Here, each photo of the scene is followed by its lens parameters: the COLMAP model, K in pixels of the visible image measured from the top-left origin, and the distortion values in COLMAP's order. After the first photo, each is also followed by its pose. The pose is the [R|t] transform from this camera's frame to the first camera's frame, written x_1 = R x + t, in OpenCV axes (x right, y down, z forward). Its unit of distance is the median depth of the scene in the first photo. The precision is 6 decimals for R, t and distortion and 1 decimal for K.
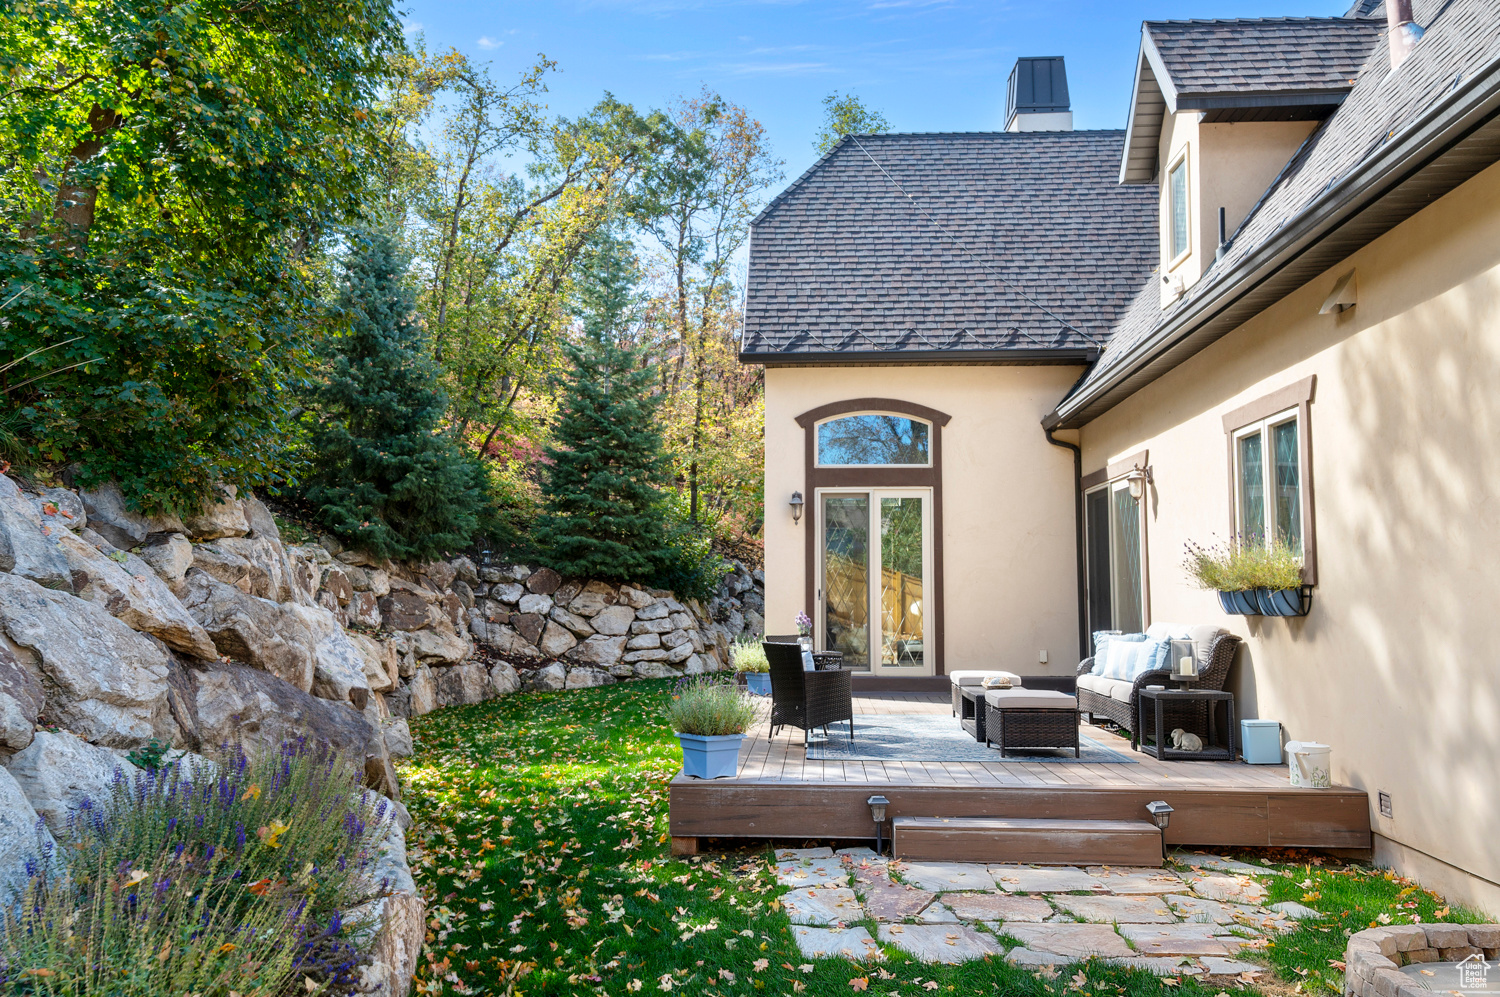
lens RADIAL K [[1103.7, 0, 748.6], [0, 1103.7, 515.0], [0, 0, 1]] dist [0.034166, -0.000940]
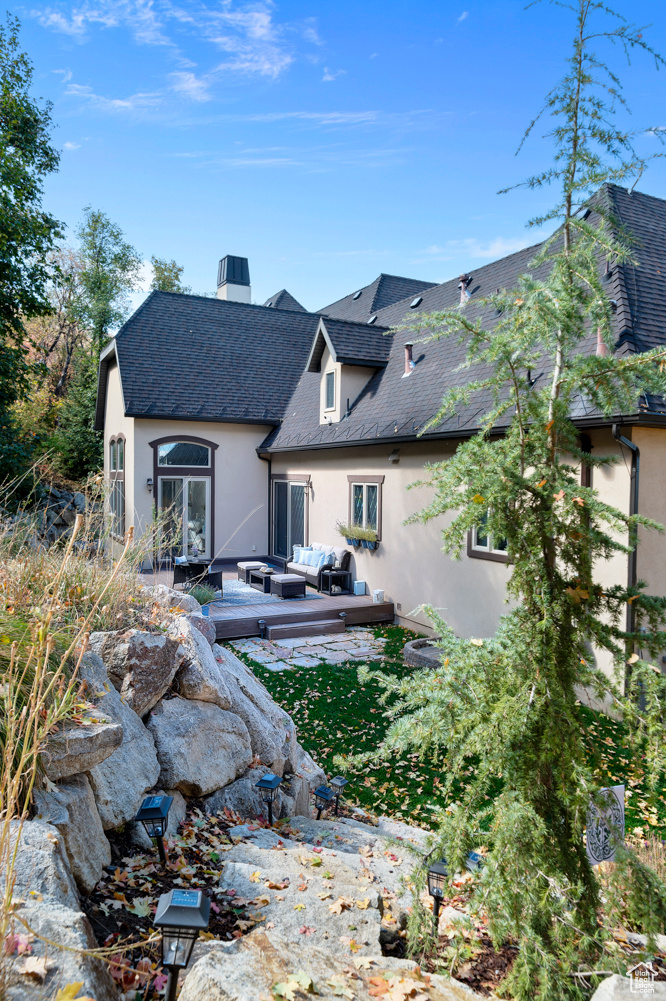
lens RADIAL K [[662.4, 0, 333.0], [0, 662.4, 500.5], [0, 0, 1]] dist [0.014390, 0.001927]
pose [[0.861514, -0.010968, 0.507616, -0.304440], [-0.047607, 0.993617, 0.102267, -0.126609], [-0.505498, -0.112270, 0.855493, -0.289864]]
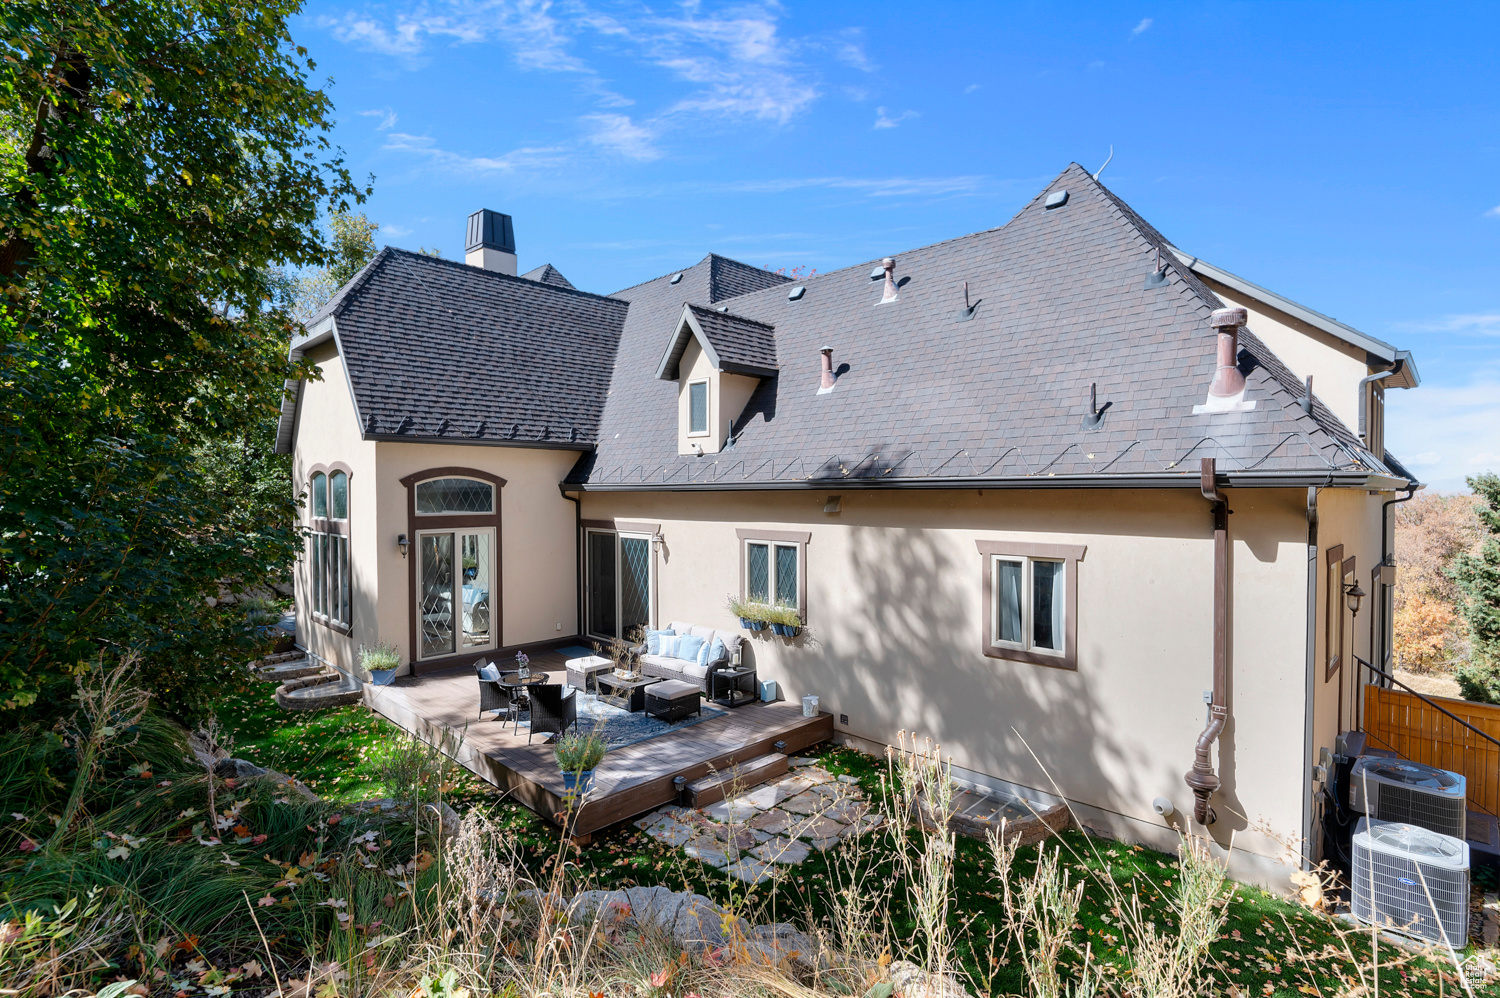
lens RADIAL K [[733.3, 0, 769.0], [0, 733.3, 501.8], [0, 0, 1]] dist [0.001774, 0.000050]
pose [[0.653593, -0.015453, 0.756688, -0.351229], [-0.054914, 0.996188, 0.067777, -0.148800], [-0.754851, -0.085852, 0.650253, 0.056373]]
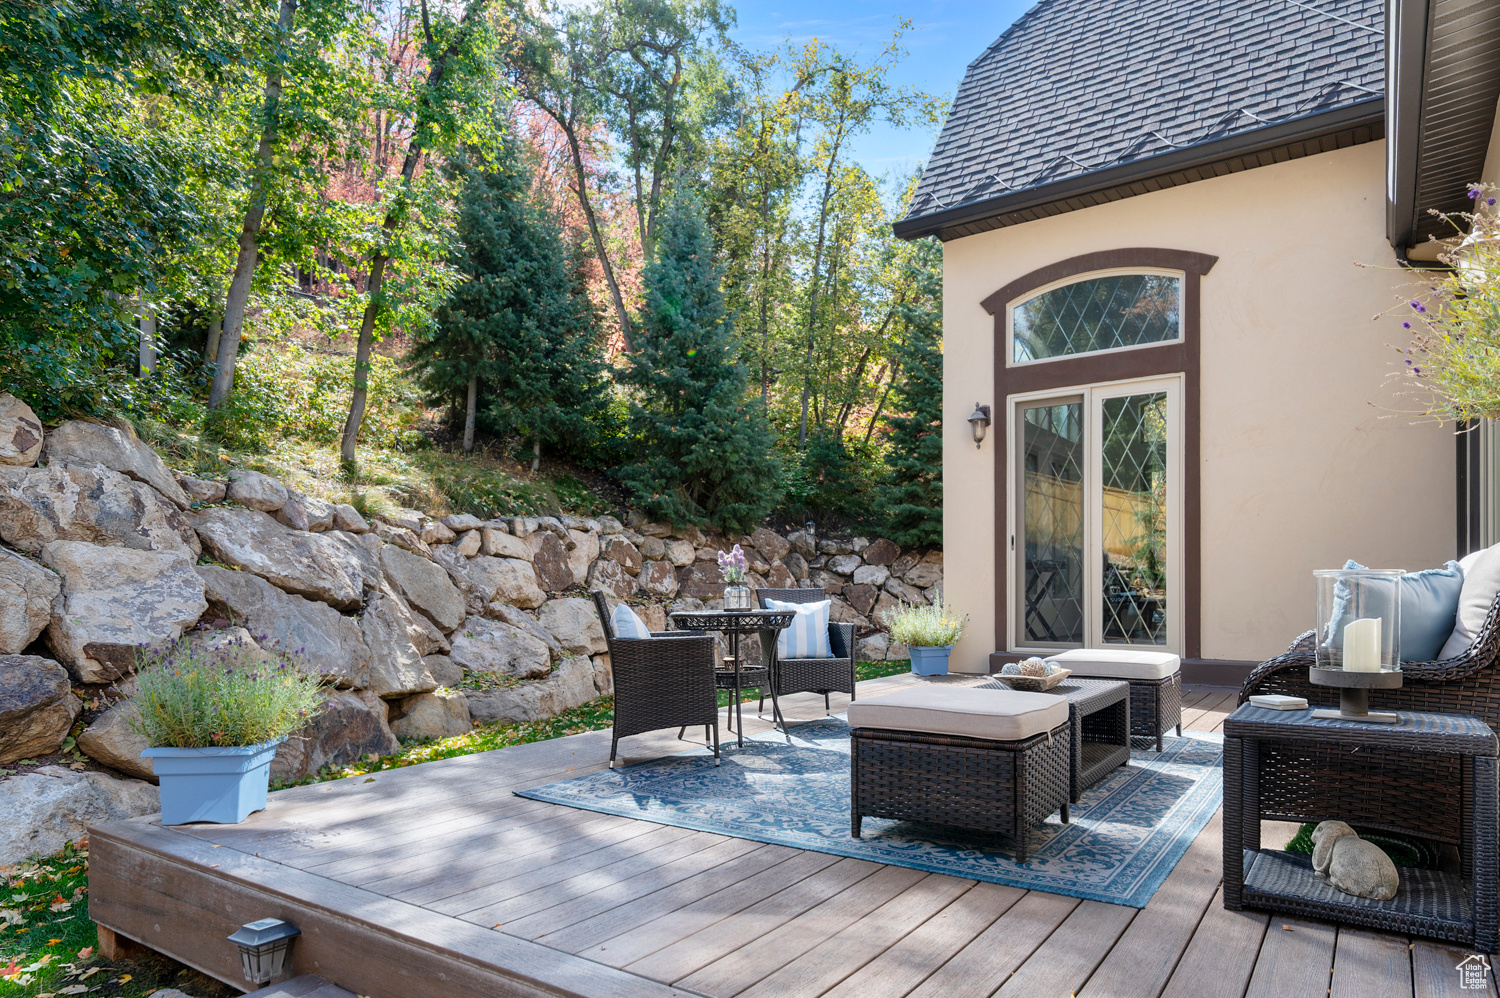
lens RADIAL K [[901.6, 0, 758.8], [0, 901.6, 594.1], [0, 0, 1]] dist [0.007085, 0.001635]
pose [[0.853263, -0.001398, -0.521478, 0.229220], [0.045099, 0.996448, 0.071120, 0.055590], [0.519527, -0.084202, 0.850295, 0.401643]]
